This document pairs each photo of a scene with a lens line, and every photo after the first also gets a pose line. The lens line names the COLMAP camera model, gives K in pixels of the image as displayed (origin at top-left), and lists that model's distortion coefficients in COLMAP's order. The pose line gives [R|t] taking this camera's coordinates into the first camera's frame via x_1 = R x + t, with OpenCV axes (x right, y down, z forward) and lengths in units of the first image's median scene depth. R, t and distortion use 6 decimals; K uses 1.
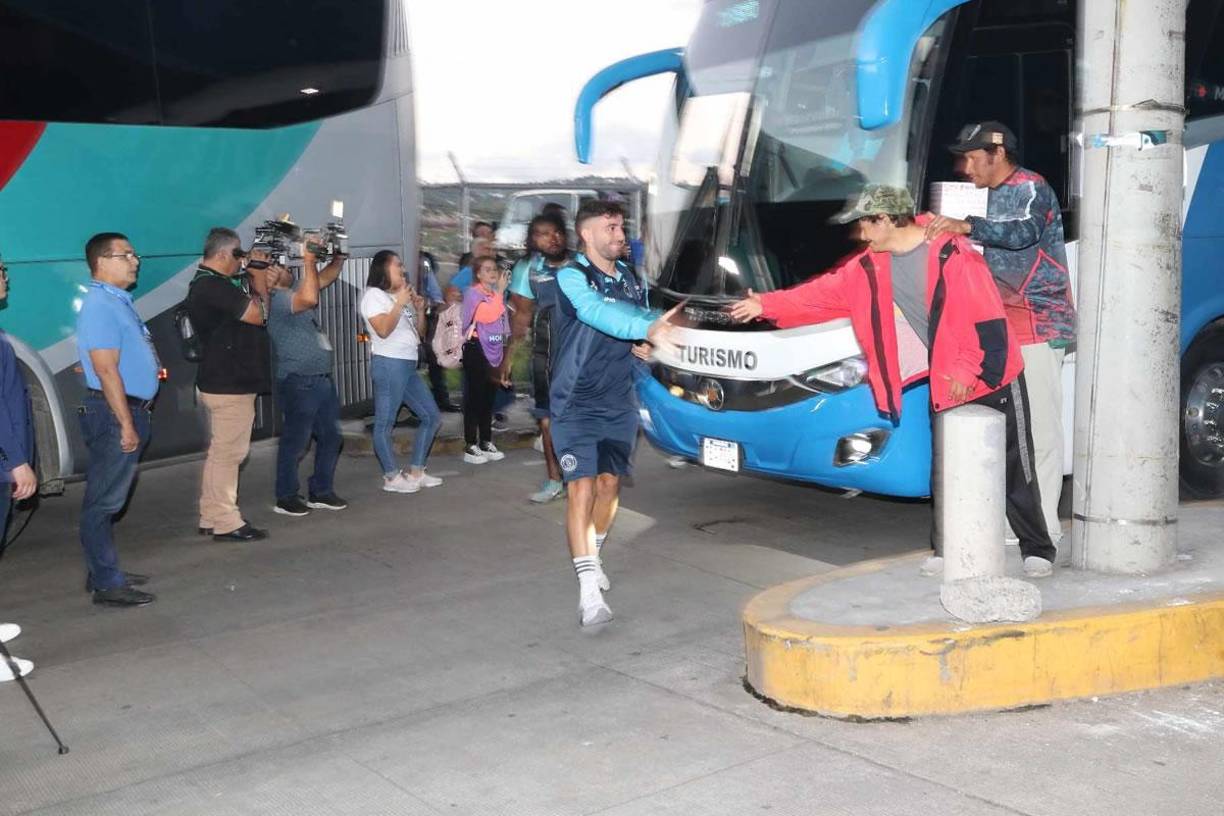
lens RADIAL K [[1301.4, 0, 607.6], [0, 1301.4, 399.9], [0, 0, 1]] dist [-0.003376, 0.000000]
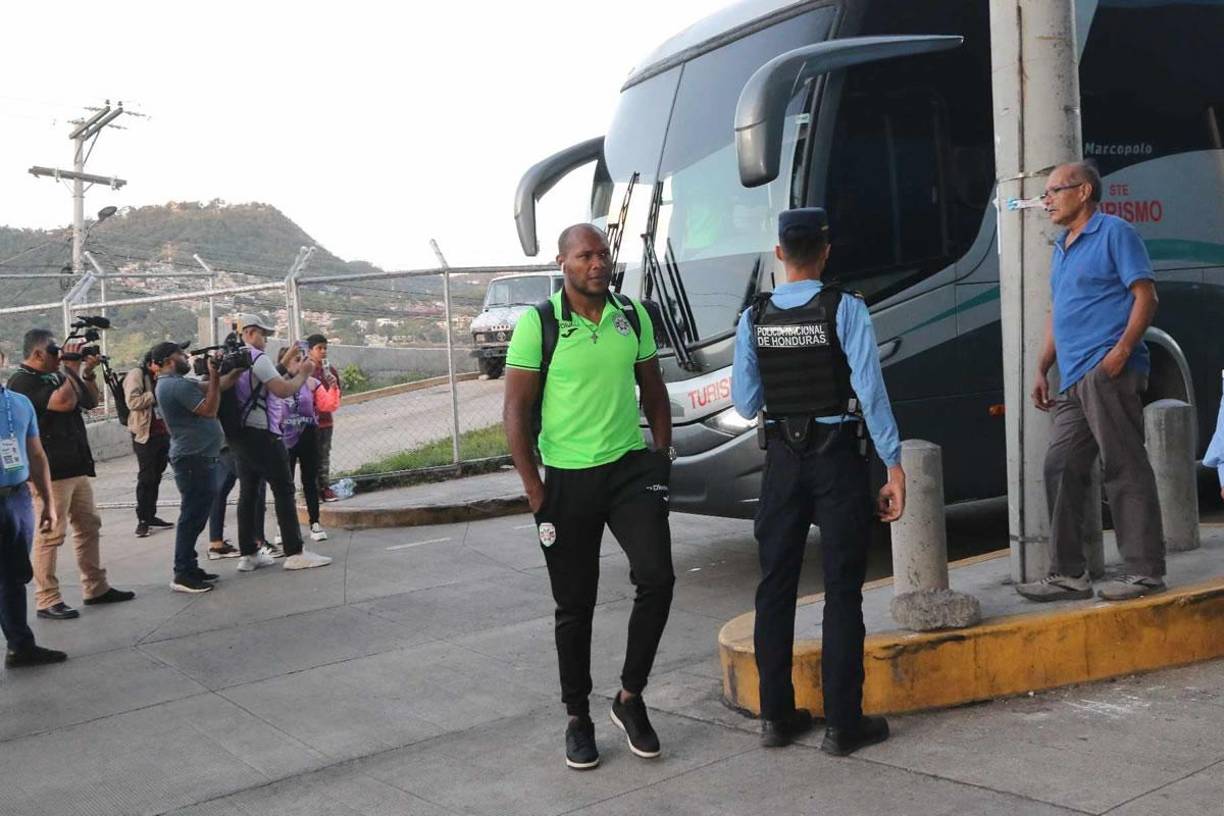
lens RADIAL K [[1301.4, 0, 607.6], [0, 1301.4, 407.0], [0, 0, 1]] dist [-0.003376, 0.000000]
pose [[0.998925, -0.043608, 0.015692, 0.000848], [0.044427, 0.997428, -0.056252, 0.025374], [-0.013199, 0.056888, 0.998293, -0.116025]]
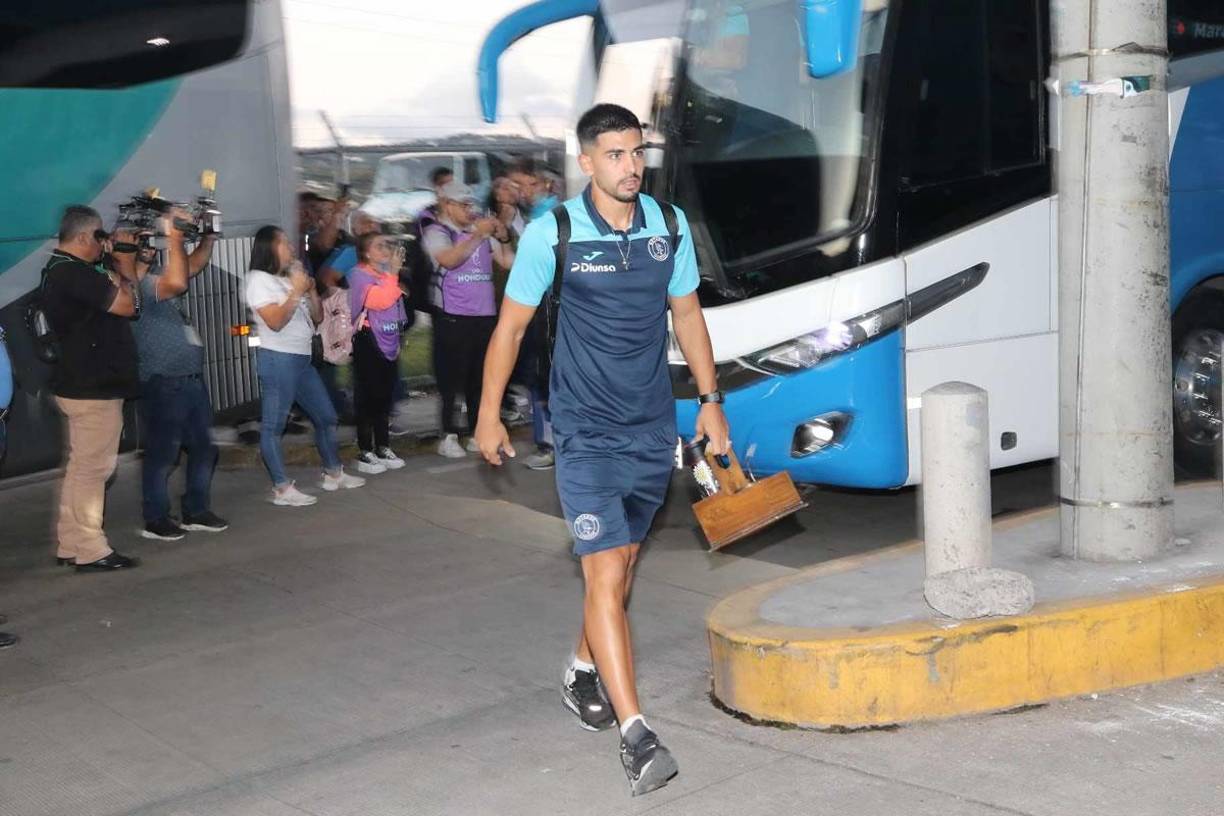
lens RADIAL K [[1545.4, 0, 605.0], [0, 1545.4, 403.5], [0, 0, 1]] dist [0.013864, 0.000000]
pose [[0.996865, -0.032295, 0.072227, -0.037121], [0.032049, 0.999476, 0.004563, 0.006029], [-0.072337, -0.002234, 0.997378, -0.058315]]
